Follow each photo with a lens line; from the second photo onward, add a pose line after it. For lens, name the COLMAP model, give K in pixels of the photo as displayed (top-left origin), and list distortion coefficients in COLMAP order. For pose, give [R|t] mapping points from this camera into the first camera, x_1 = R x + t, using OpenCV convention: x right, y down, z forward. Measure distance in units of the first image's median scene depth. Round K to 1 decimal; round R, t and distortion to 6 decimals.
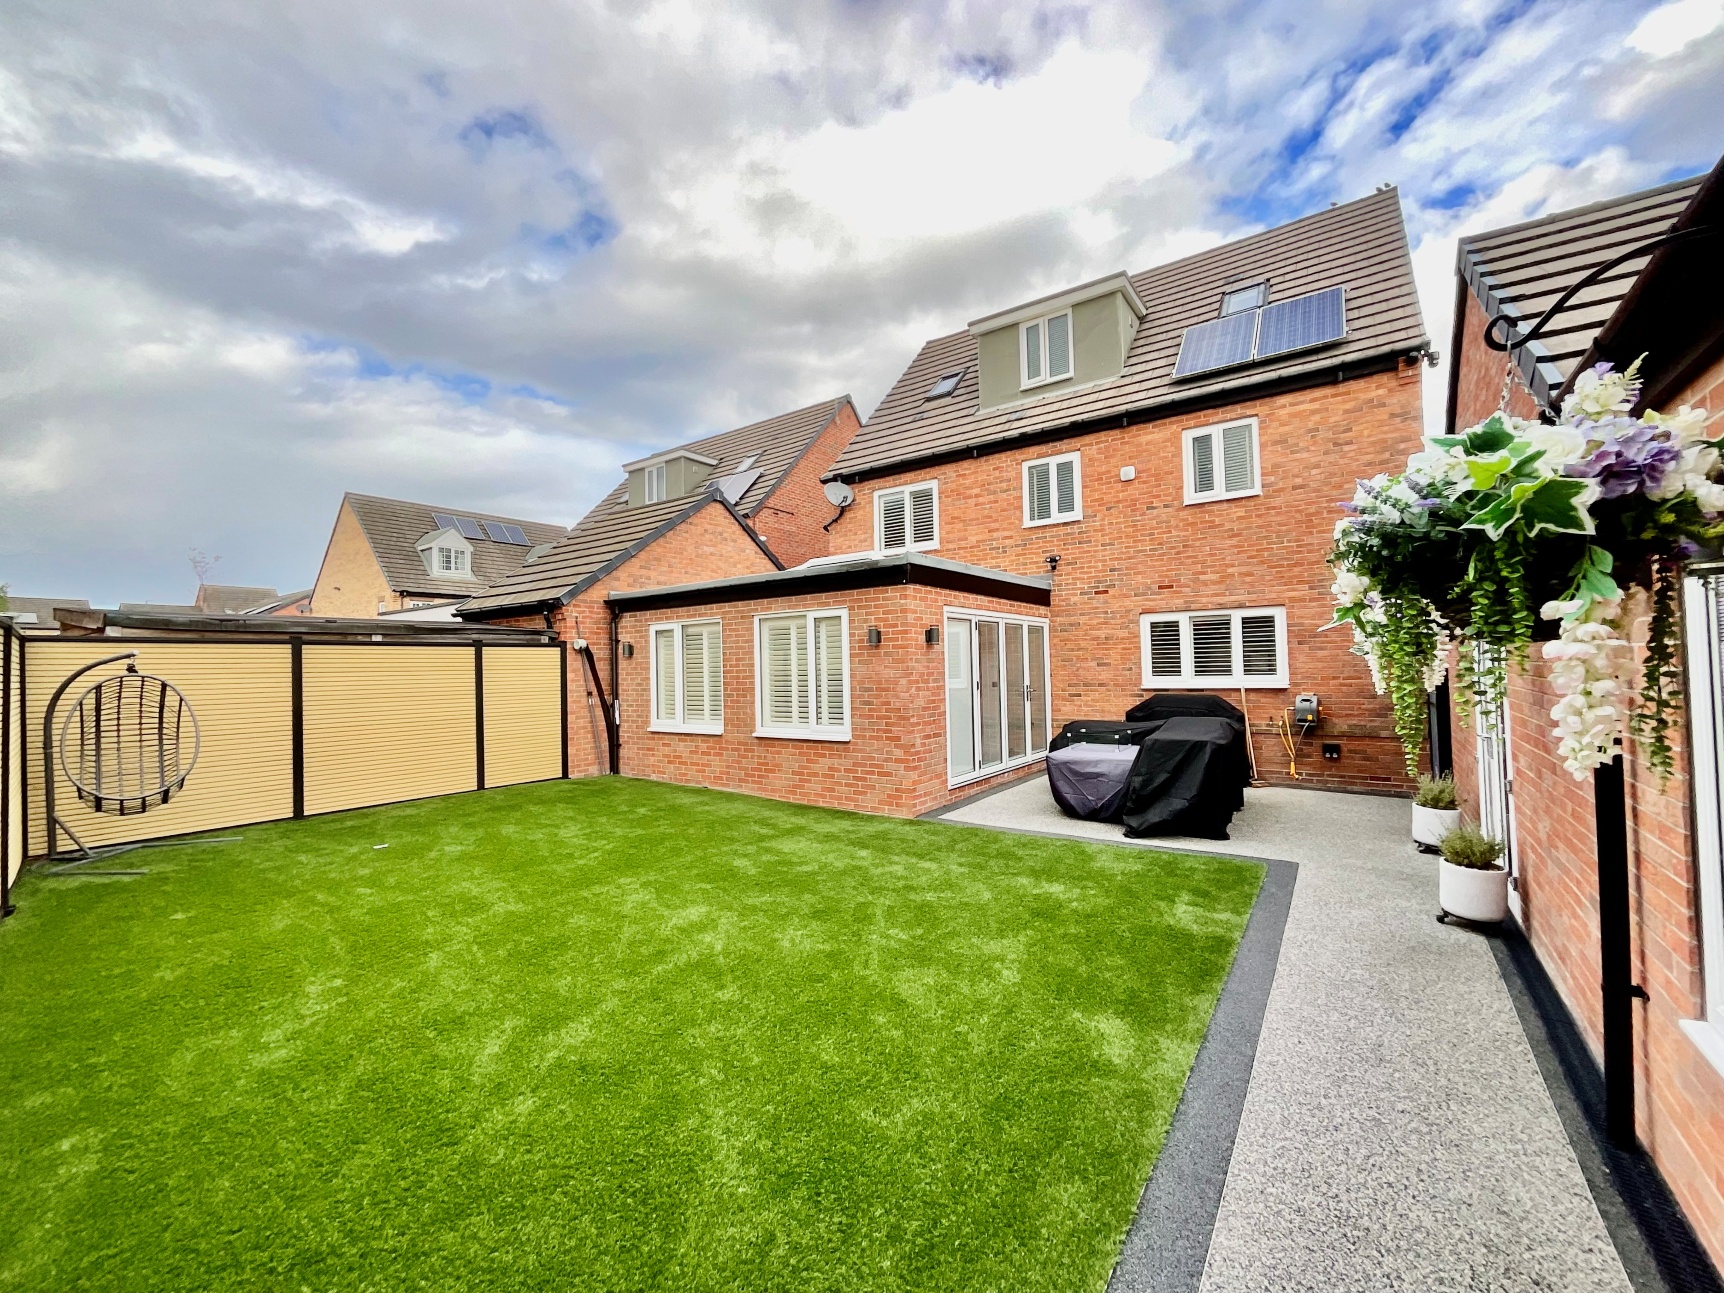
lens RADIAL K [[706.5, 0, 861.3], [0, 706.5, 649.3], [0, 0, 1]] dist [-0.001837, -0.002690]
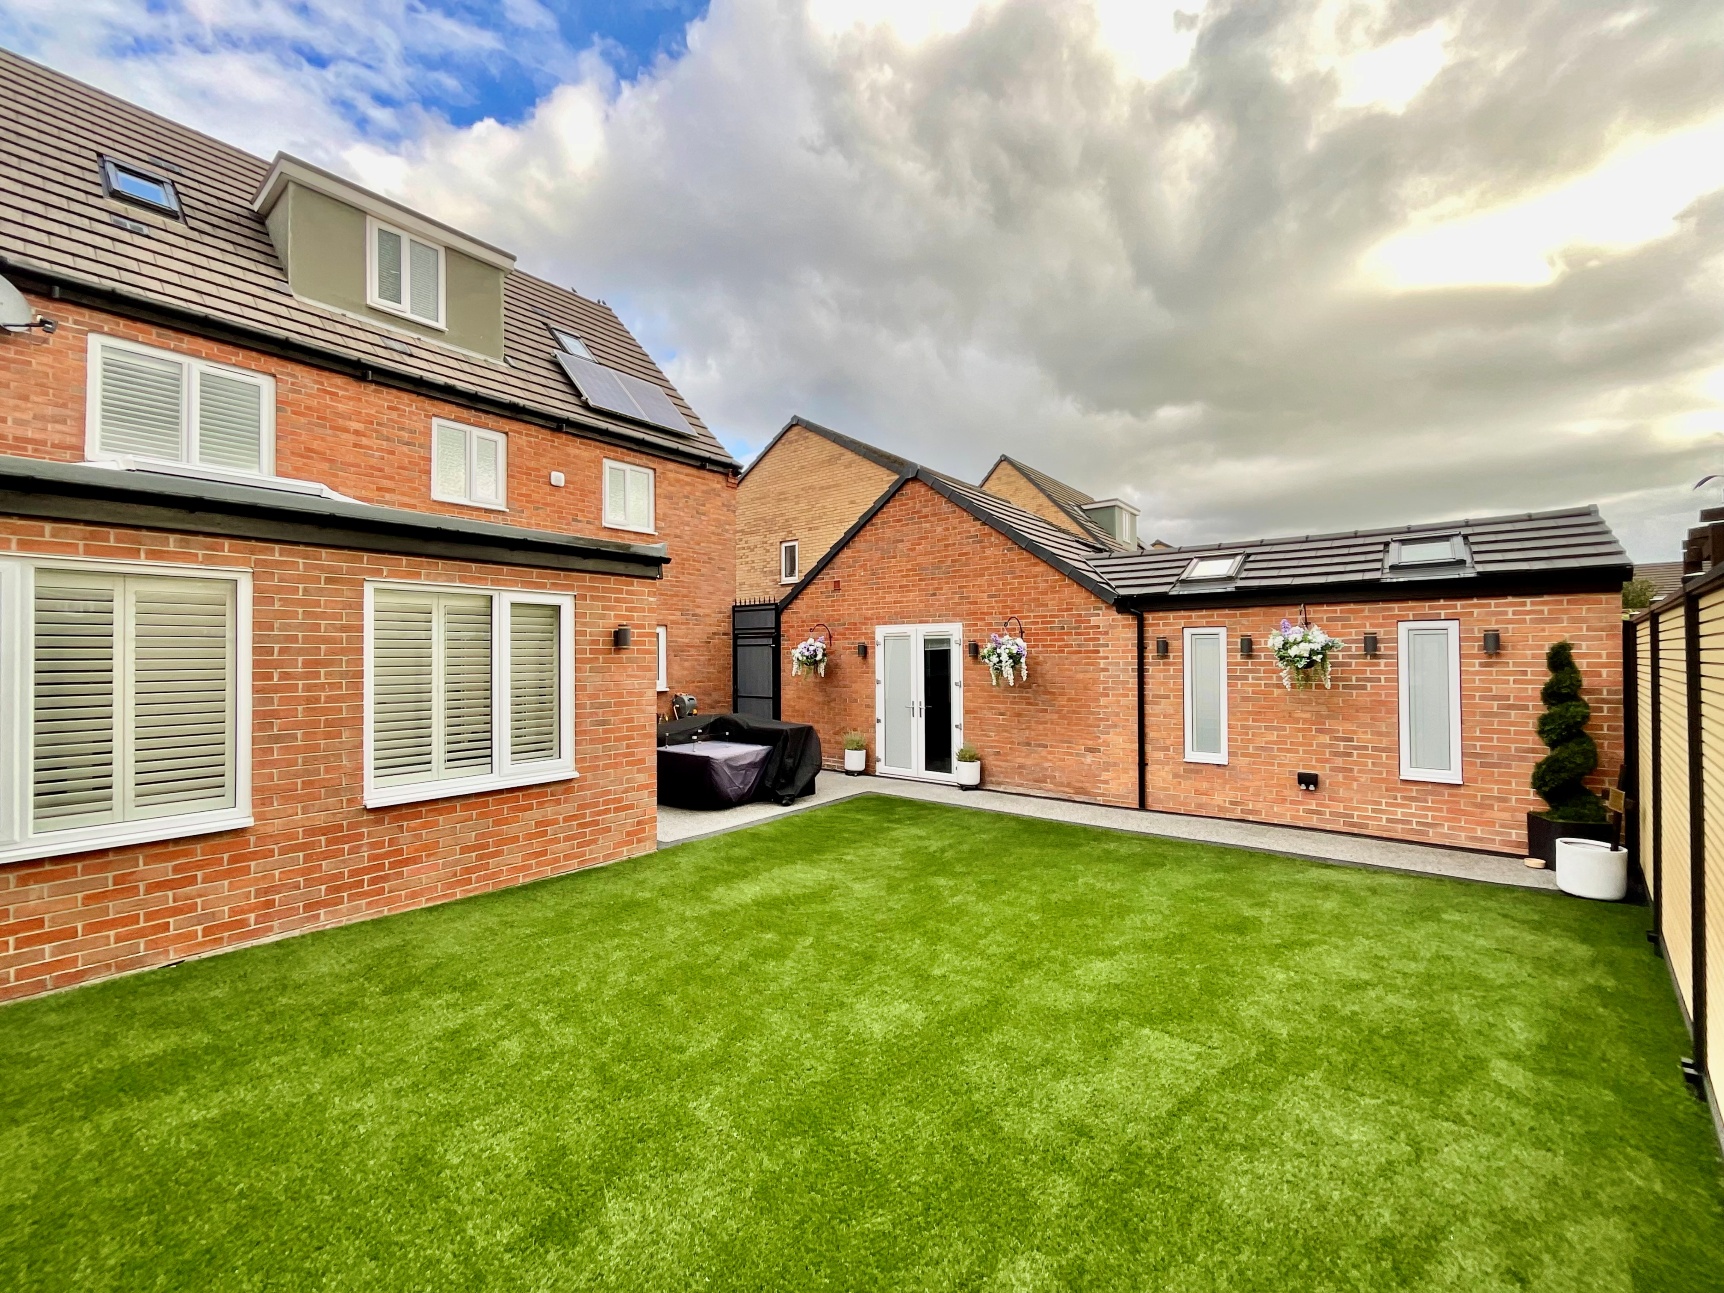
lens RADIAL K [[706.5, 0, 865.5], [0, 706.5, 649.0], [0, 0, 1]] dist [-0.001837, -0.002690]
pose [[0.035501, 0.031788, 0.998864, -0.737583], [-0.021825, 0.999280, -0.031025, 0.012465], [-0.999131, -0.020699, 0.036170, 0.665731]]
